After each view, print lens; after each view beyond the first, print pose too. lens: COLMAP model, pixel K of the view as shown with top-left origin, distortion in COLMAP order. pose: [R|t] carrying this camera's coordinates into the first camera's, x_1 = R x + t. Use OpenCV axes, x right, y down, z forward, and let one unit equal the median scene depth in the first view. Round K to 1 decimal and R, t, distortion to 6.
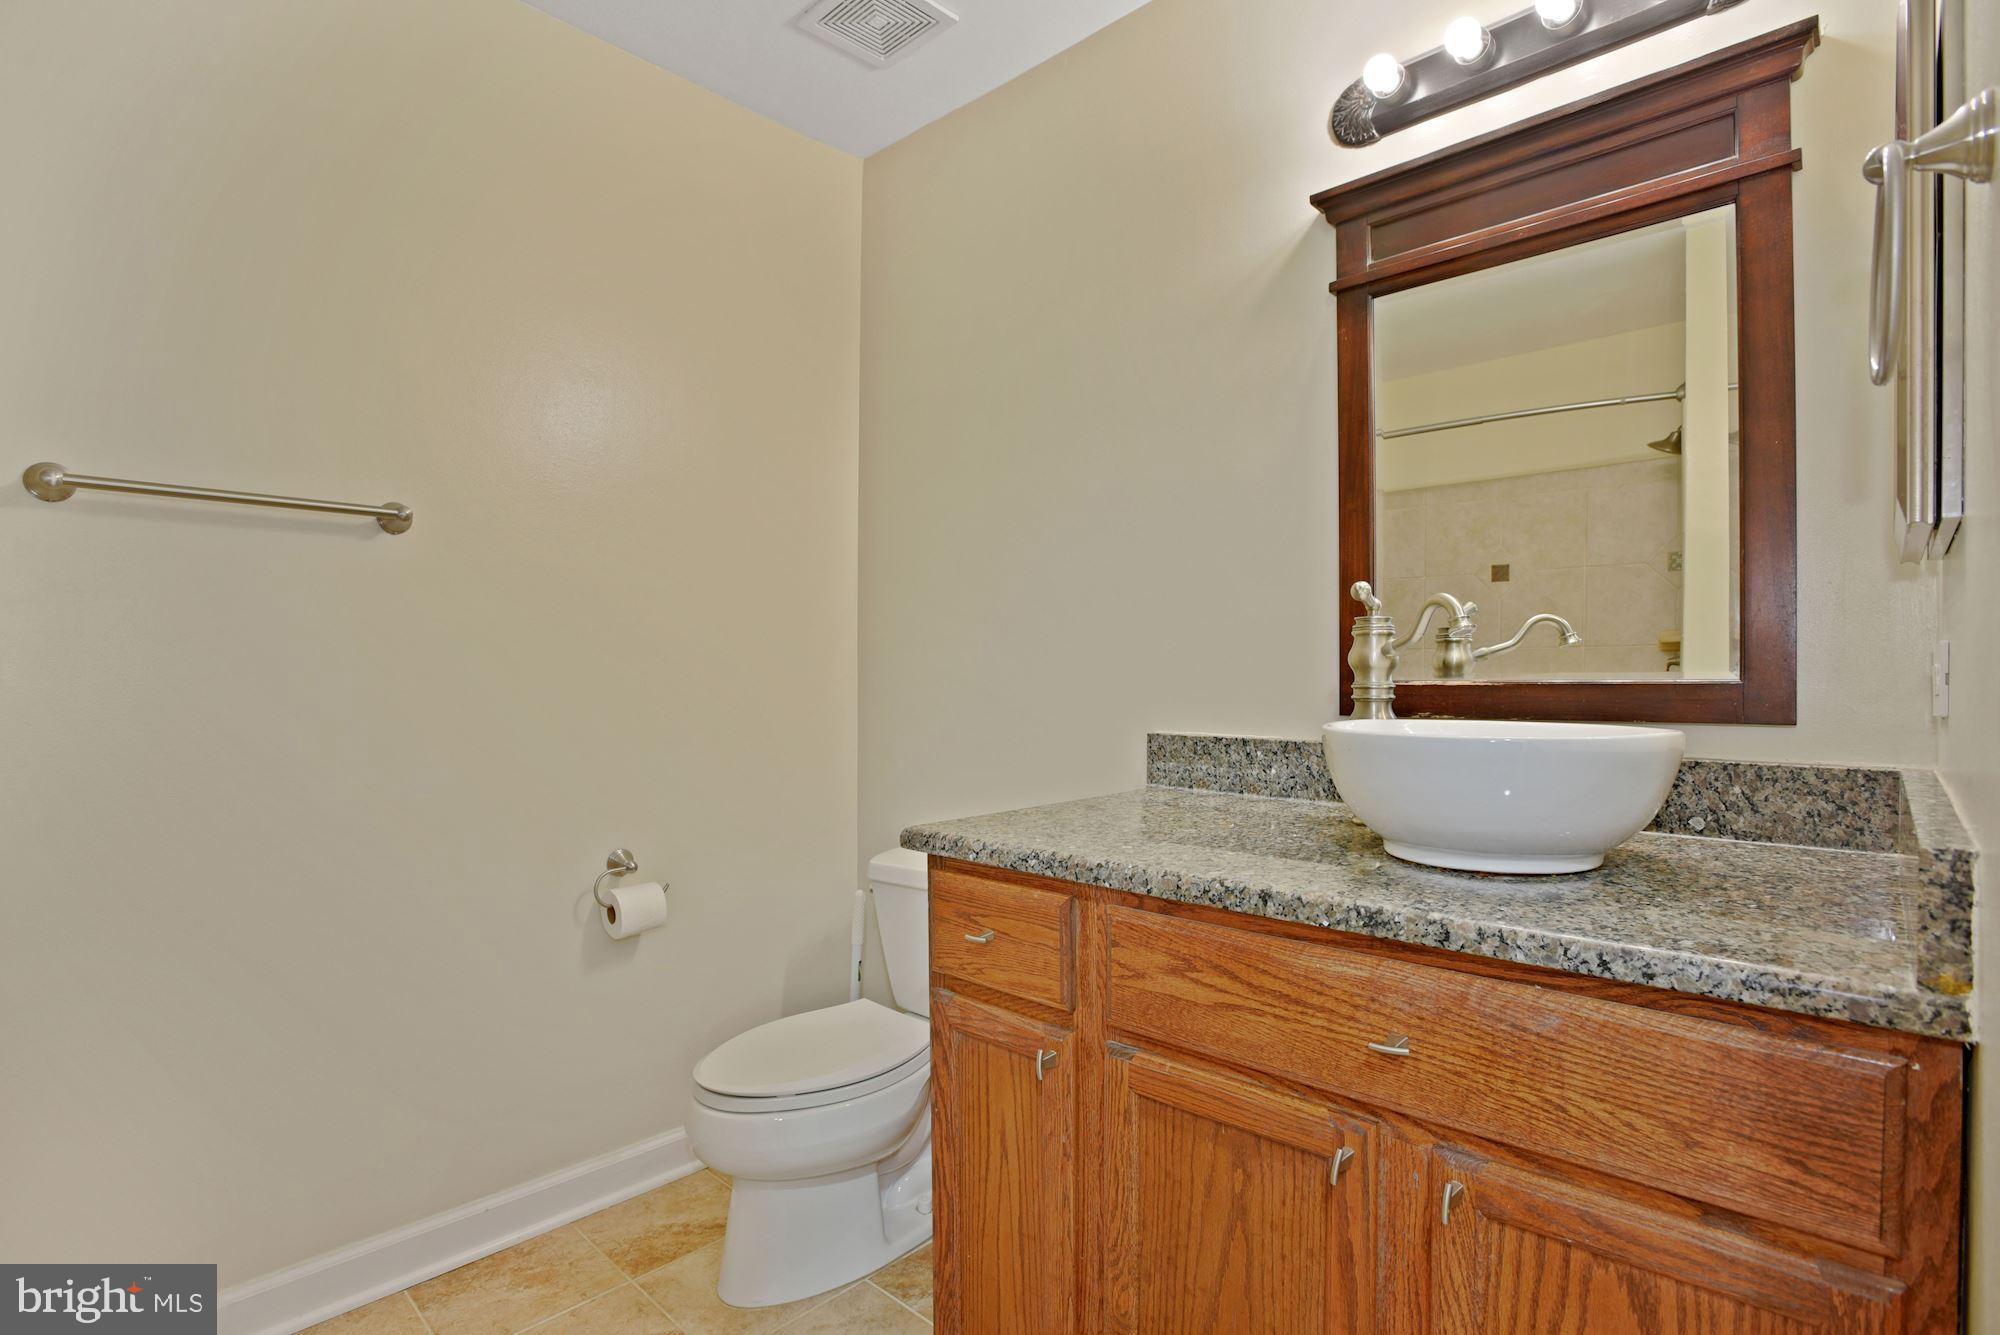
lens RADIAL K [[965.7, 0, 994.4], [0, 965.7, 676.8], [0, 0, 1]] dist [0.012888, -0.000040]
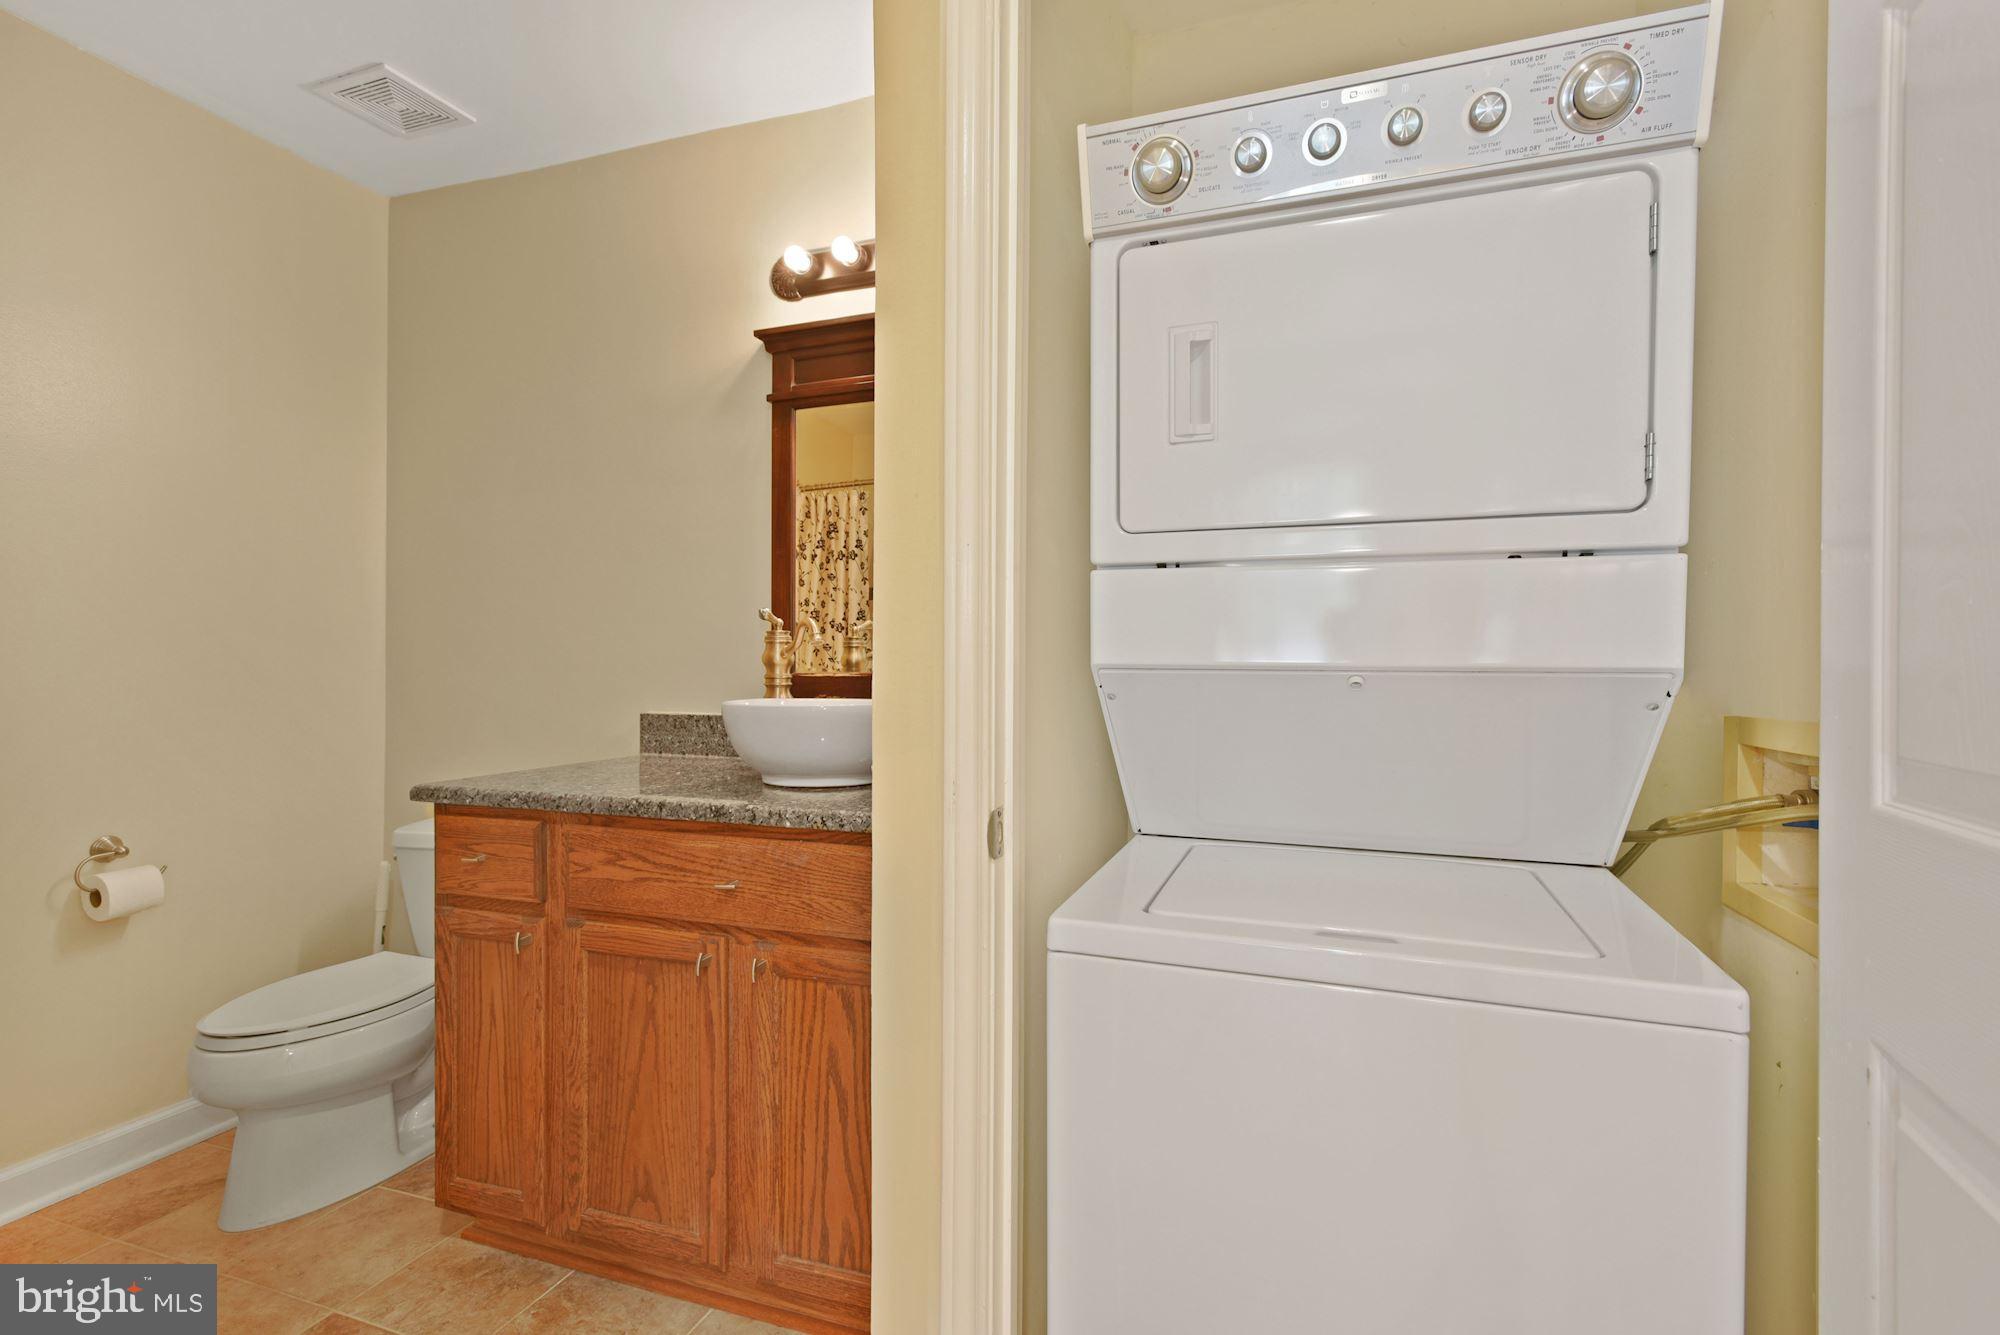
lens RADIAL K [[1008.7, 0, 1000.0], [0, 1008.7, 667.5], [0, 0, 1]] dist [0.063474, -0.015785]
pose [[0.930481, 0.005433, 0.366300, 0.151275], [-0.003946, 0.999981, -0.004807, 0.000994], [-0.366319, 0.003027, 0.930485, -0.656965]]
